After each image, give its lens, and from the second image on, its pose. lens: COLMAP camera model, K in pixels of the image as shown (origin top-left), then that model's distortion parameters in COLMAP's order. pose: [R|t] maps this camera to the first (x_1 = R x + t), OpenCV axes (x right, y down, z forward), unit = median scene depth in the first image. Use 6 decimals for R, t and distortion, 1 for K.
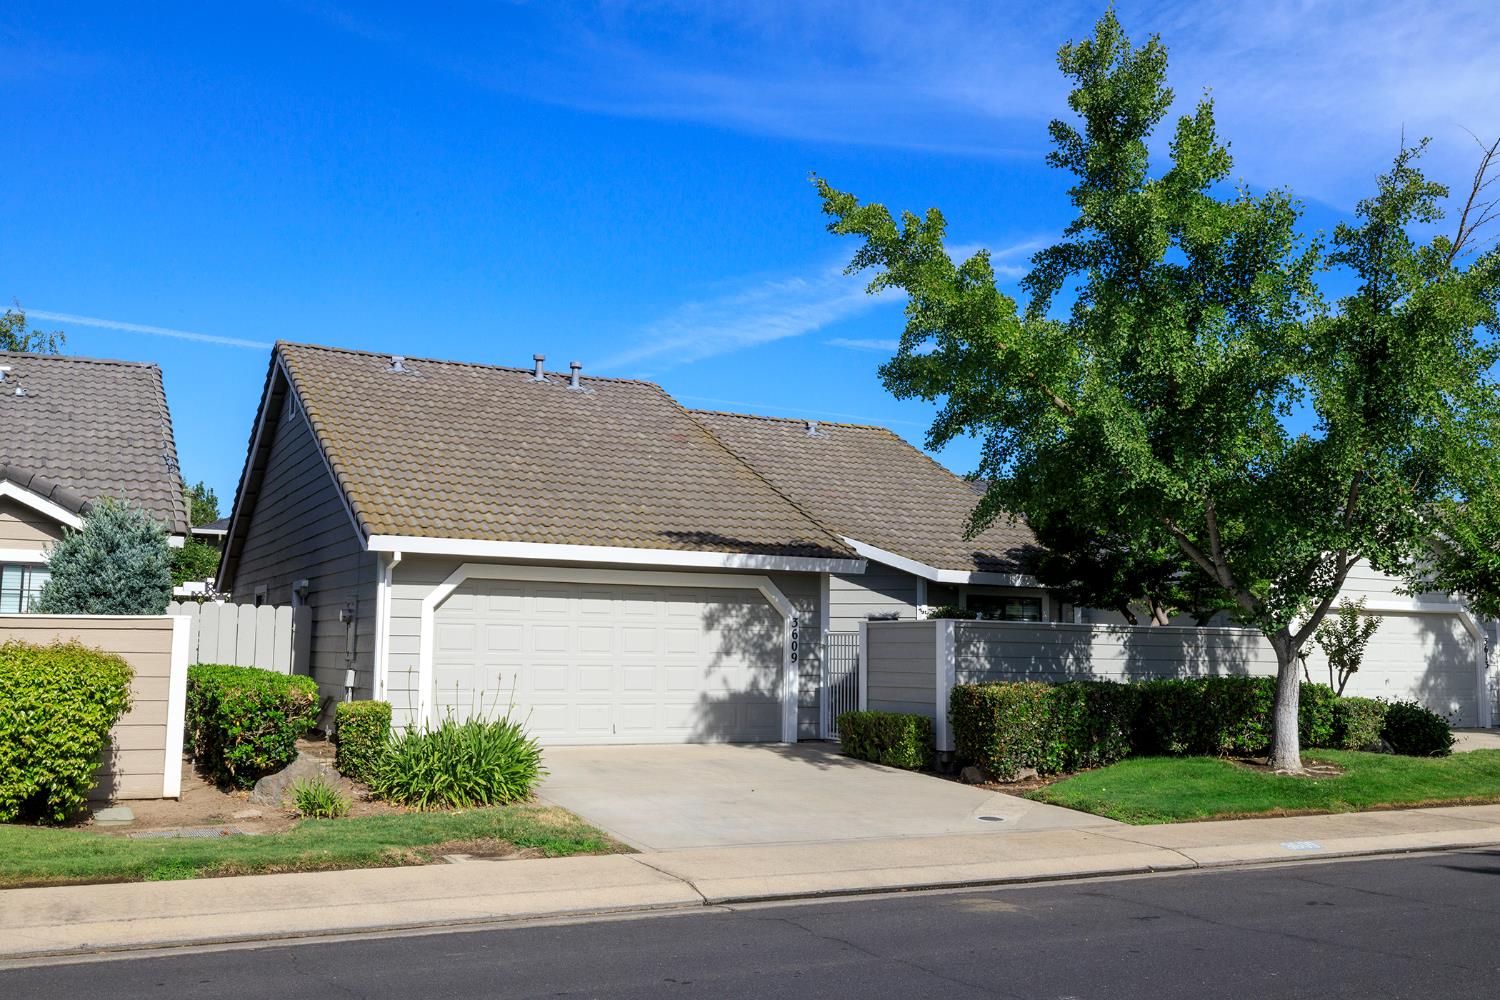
lens RADIAL K [[1419.0, 0, 750.5], [0, 1419.0, 499.1], [0, 0, 1]] dist [0.006976, 0.000000]
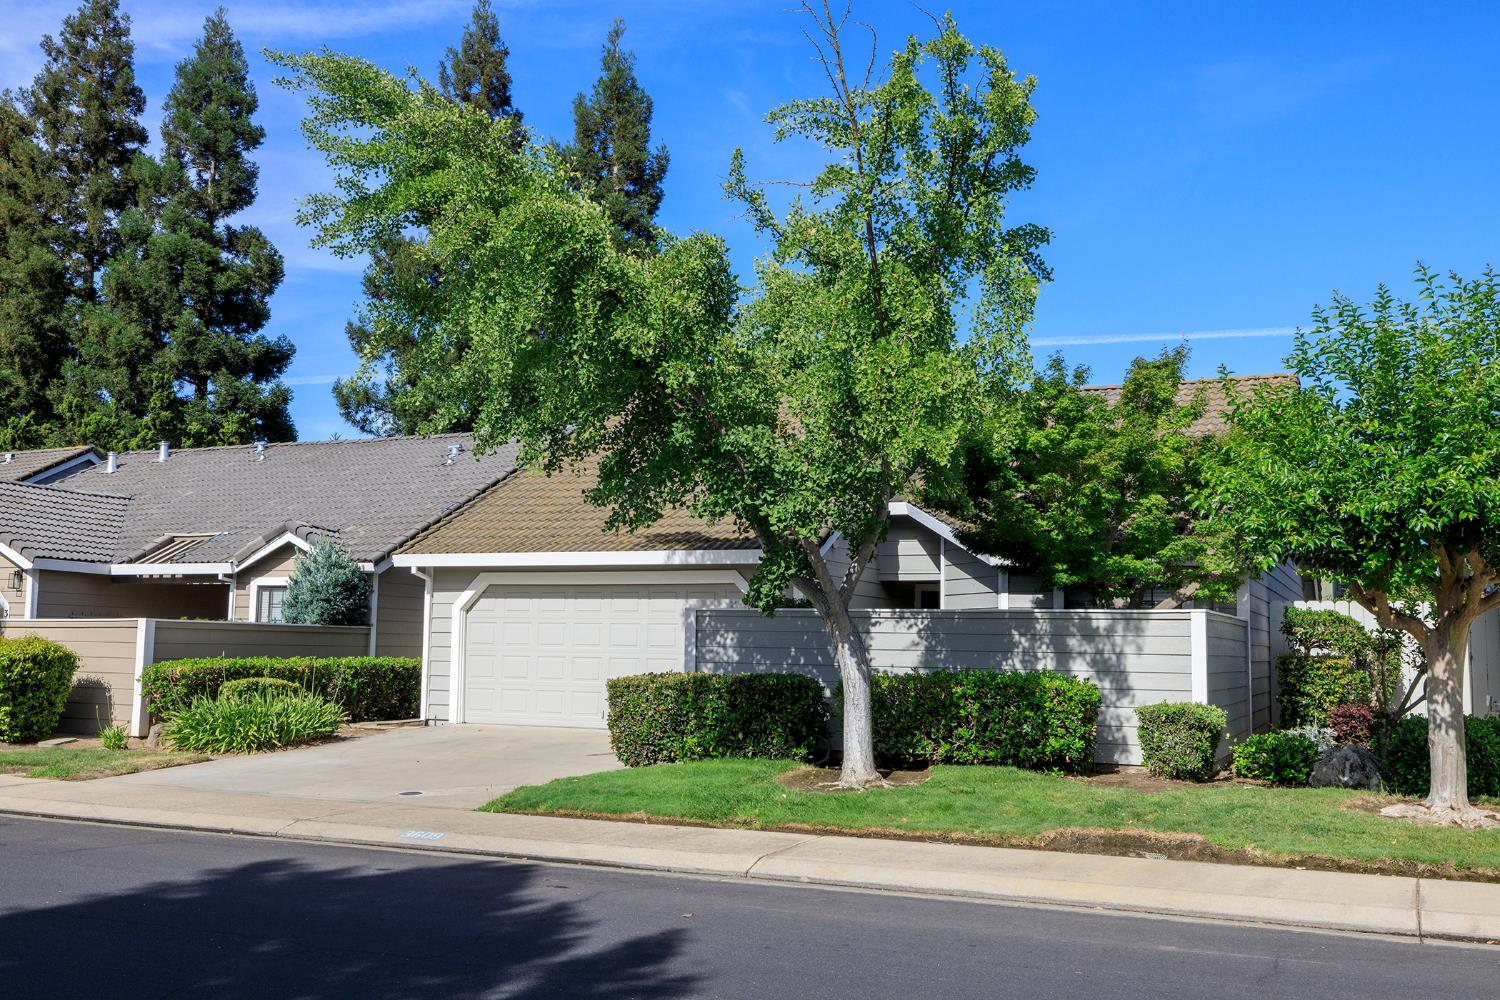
lens RADIAL K [[1520.9, 0, 749.9], [0, 1520.9, 500.5], [0, 0, 1]] dist [0.006093, 0.000000]
pose [[0.602080, -0.082109, -0.794202, 0.934276], [0.079674, 0.995912, -0.042562, 0.055409], [0.794450, -0.037651, 0.606161, 0.386155]]
